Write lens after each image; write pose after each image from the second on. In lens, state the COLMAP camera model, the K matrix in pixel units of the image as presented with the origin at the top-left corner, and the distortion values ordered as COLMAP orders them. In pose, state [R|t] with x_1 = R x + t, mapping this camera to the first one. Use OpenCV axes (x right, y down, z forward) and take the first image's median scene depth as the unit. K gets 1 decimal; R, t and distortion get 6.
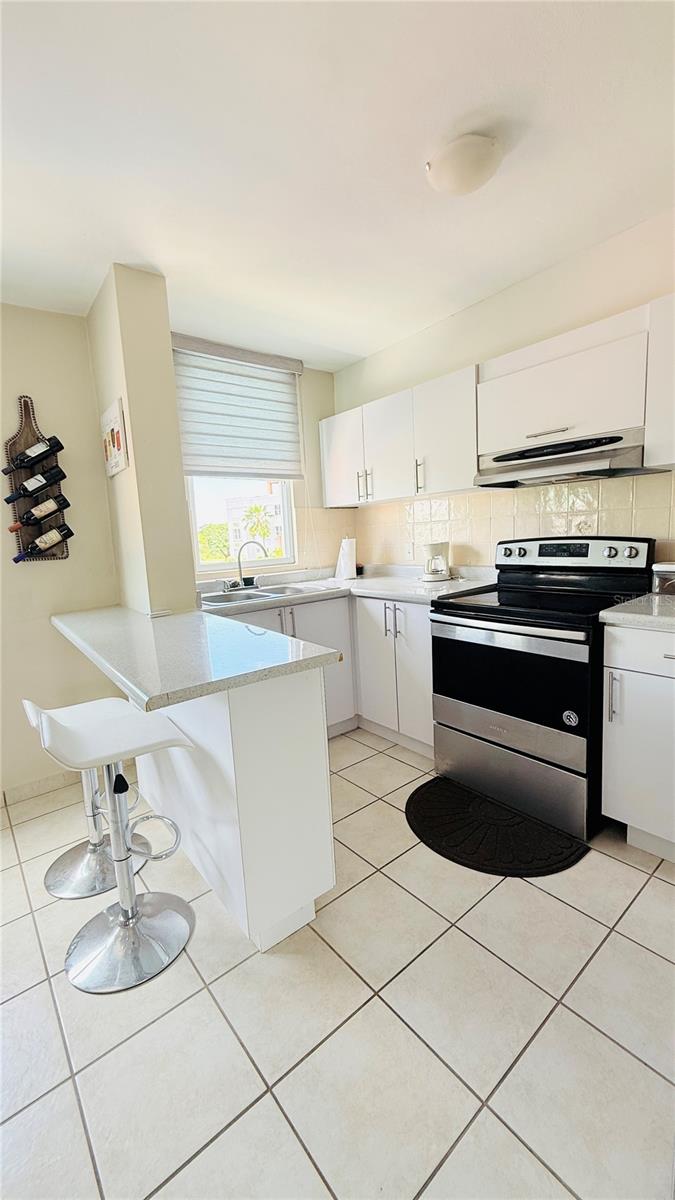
lens RADIAL K [[478.1, 0, 339.3], [0, 478.1, 597.8], [0, 0, 1]] dist [0.001383, 0.000397]
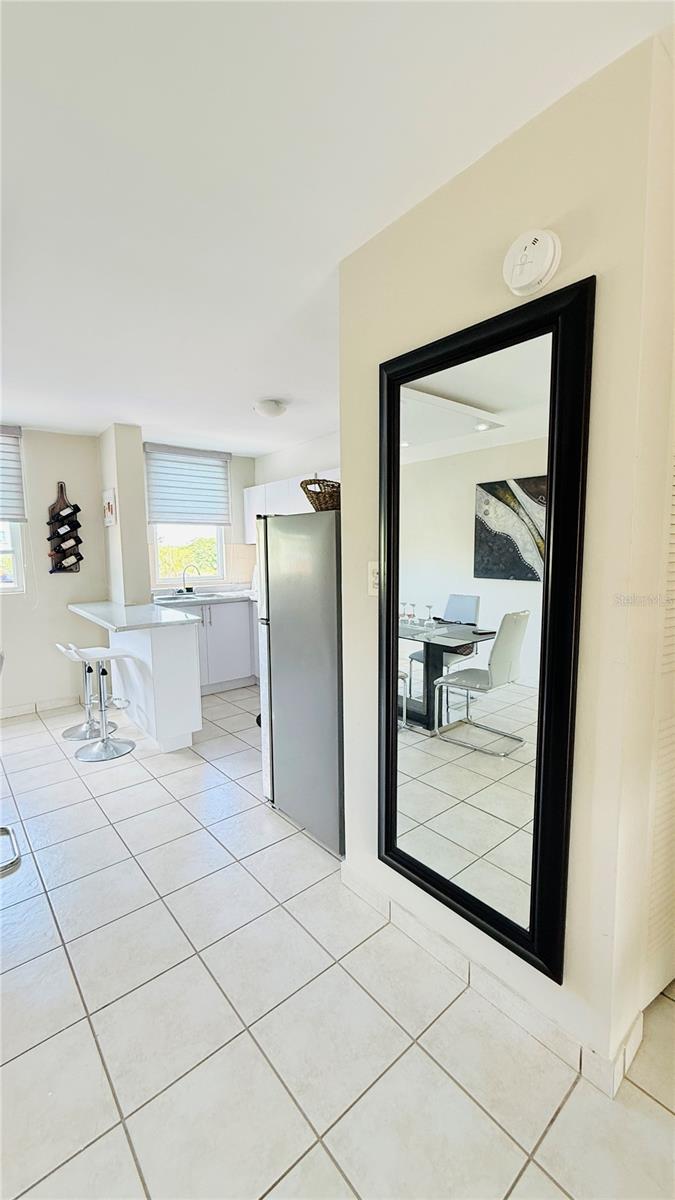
lens RADIAL K [[478.1, 0, 340.3], [0, 478.1, 598.7], [0, 0, 1]] dist [0.001383, 0.000397]
pose [[0.999167, 0.036174, 0.018869, 0.367547], [-0.035491, 0.998744, -0.035354, 0.044395], [-0.020125, 0.034655, 0.999197, -0.786698]]
